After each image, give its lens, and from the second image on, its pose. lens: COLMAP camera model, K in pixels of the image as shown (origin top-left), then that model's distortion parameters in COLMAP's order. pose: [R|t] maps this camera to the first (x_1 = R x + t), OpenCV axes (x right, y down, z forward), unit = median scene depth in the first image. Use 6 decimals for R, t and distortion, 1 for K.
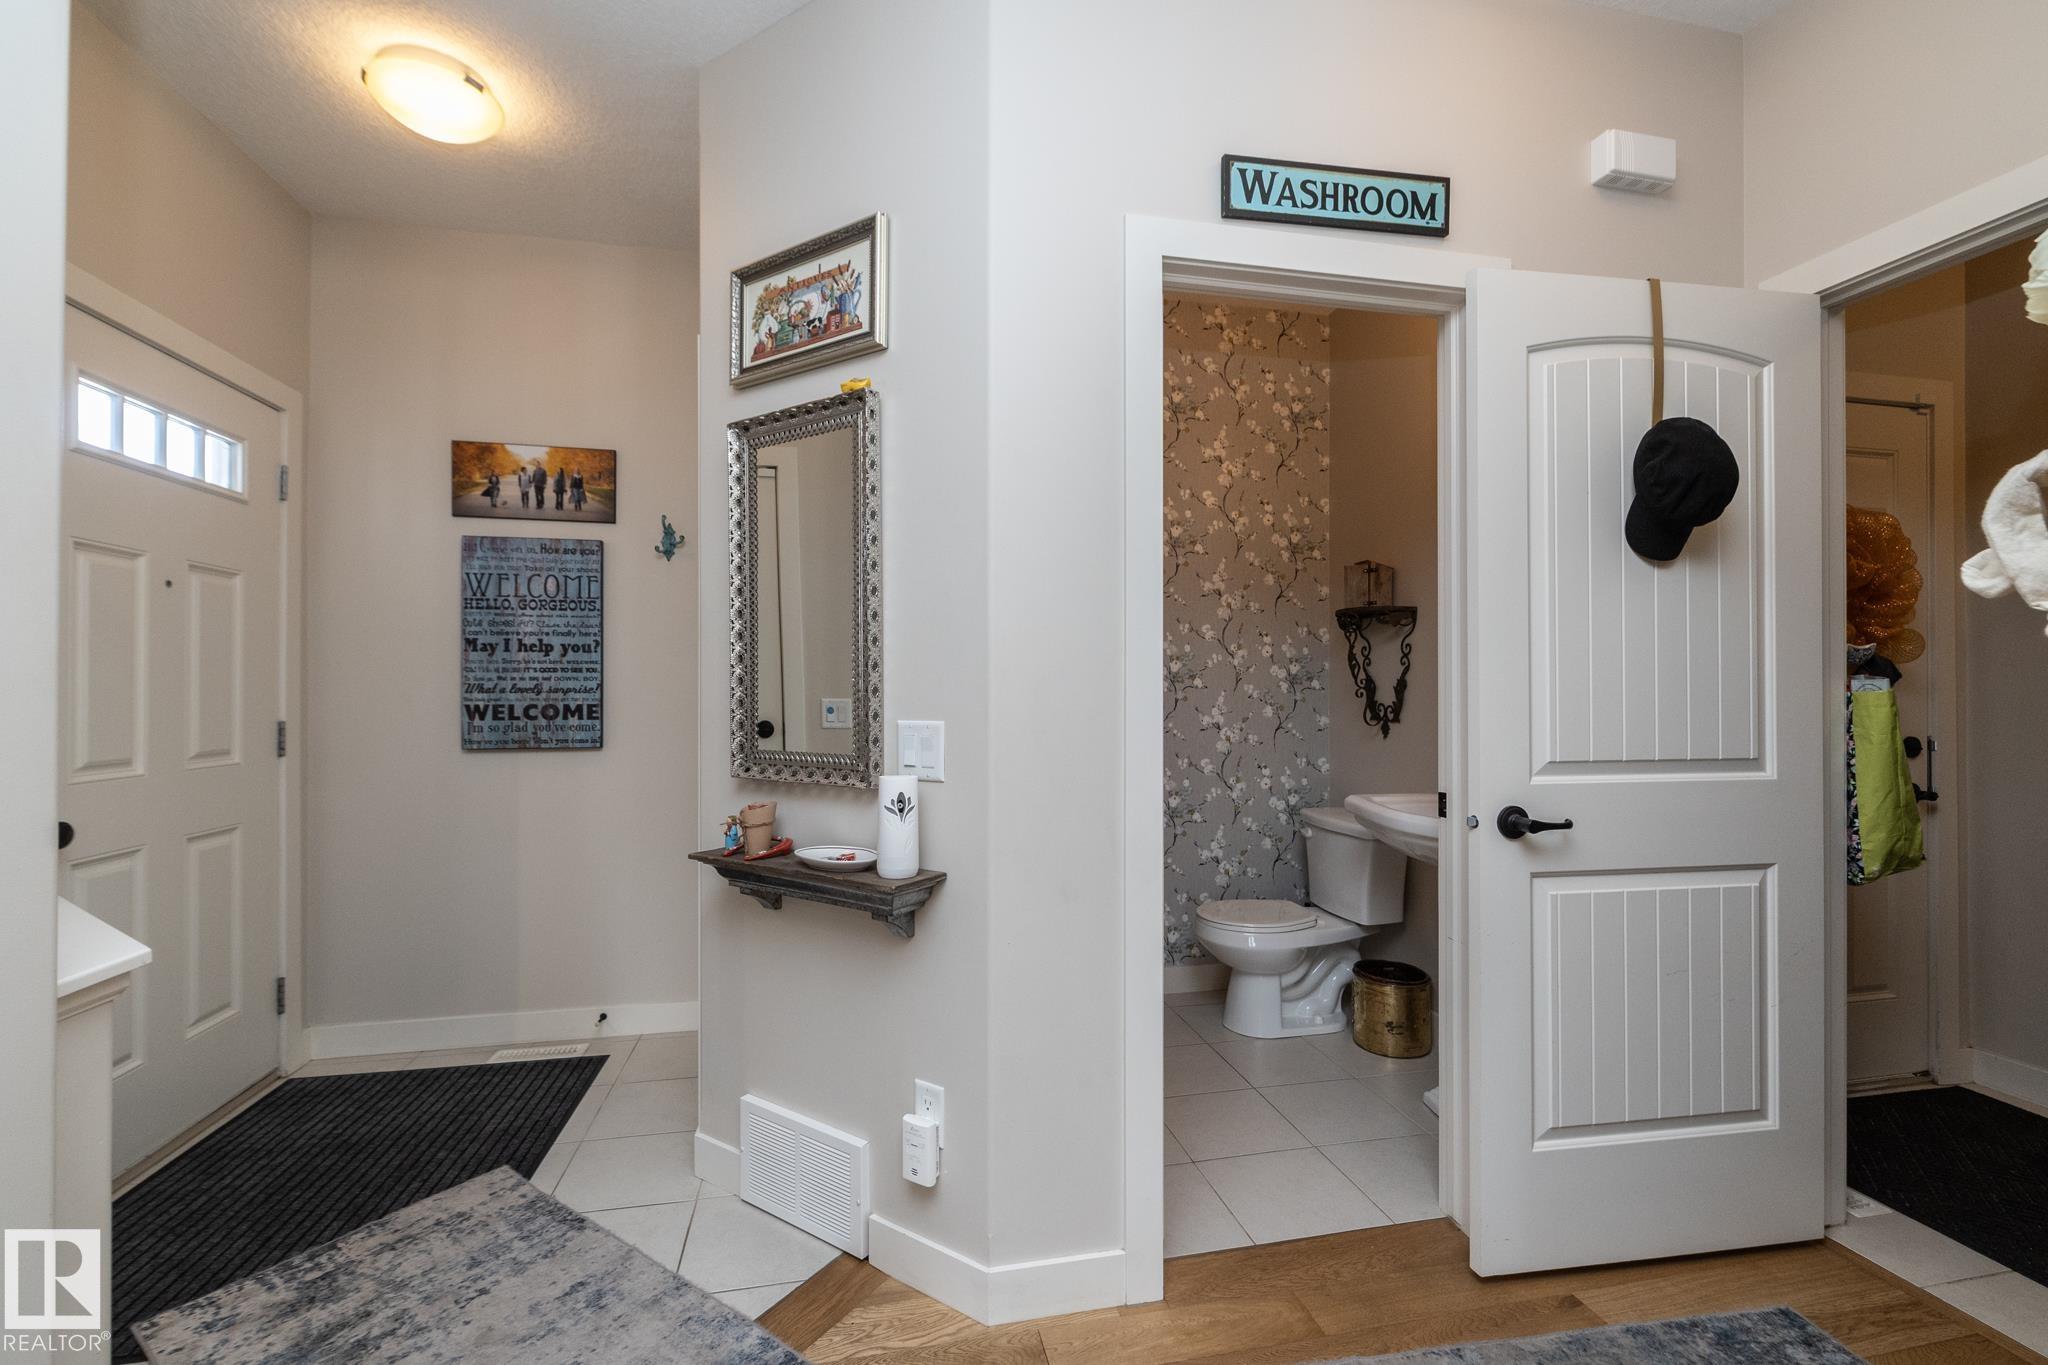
lens RADIAL K [[869.1, 0, 1012.9], [0, 869.1, 690.2], [0, 0, 1]] dist [-0.000527, -0.000707]
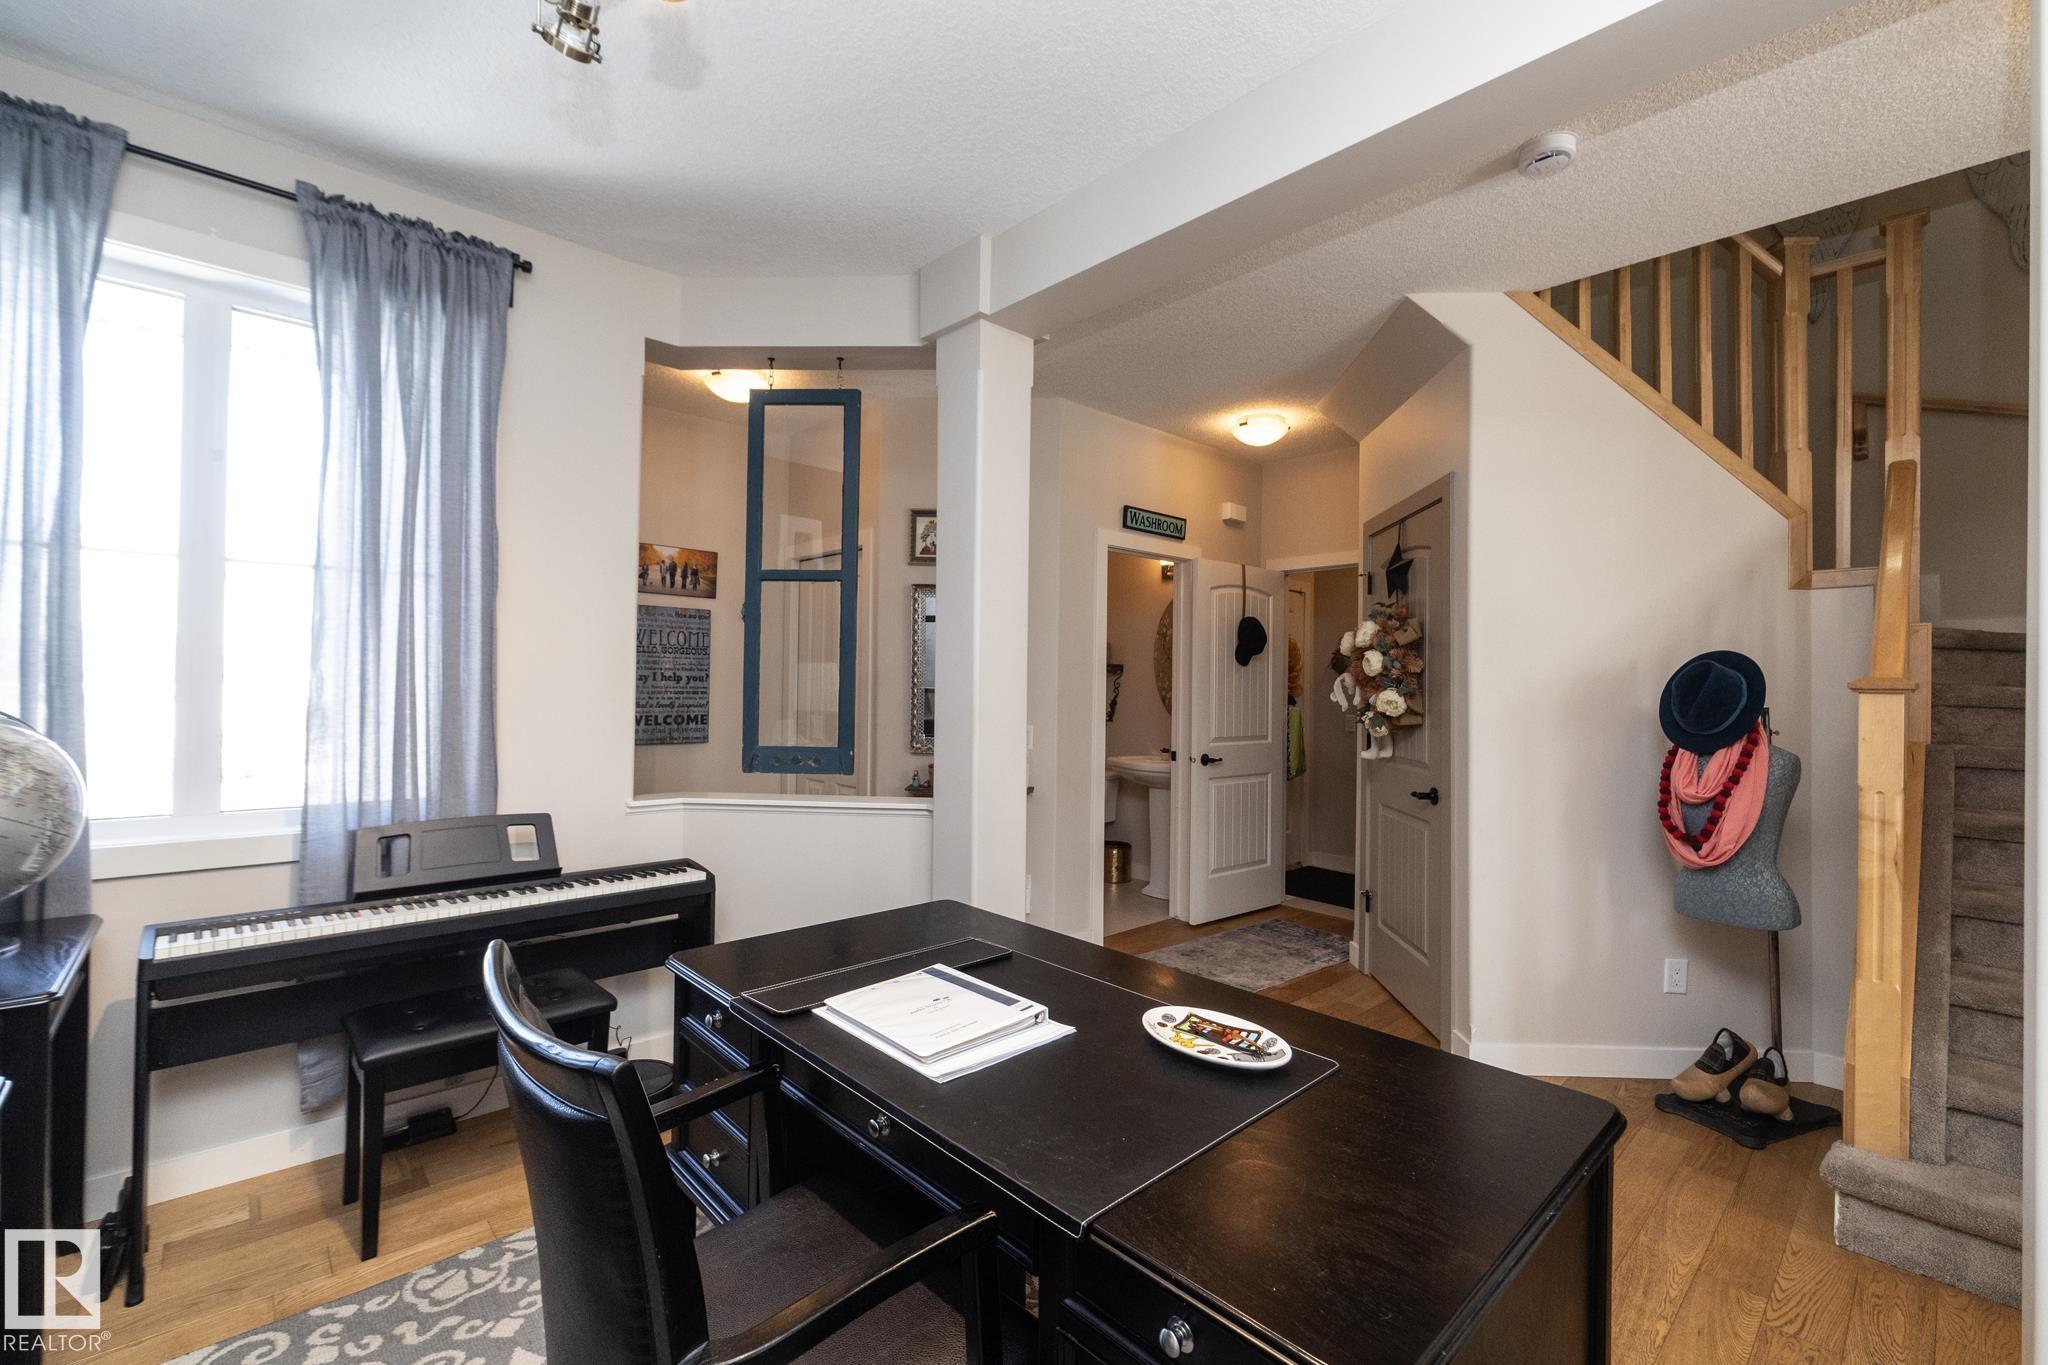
lens RADIAL K [[869.1, 0, 1015.5], [0, 869.1, 681.8], [0, 0, 1]] dist [-0.000527, -0.000707]
pose [[0.862770, 0.015153, 0.505370, -0.788292], [-0.014898, 0.999879, -0.004547, -0.043871], [-0.505378, -0.003606, 0.862891, -0.632372]]
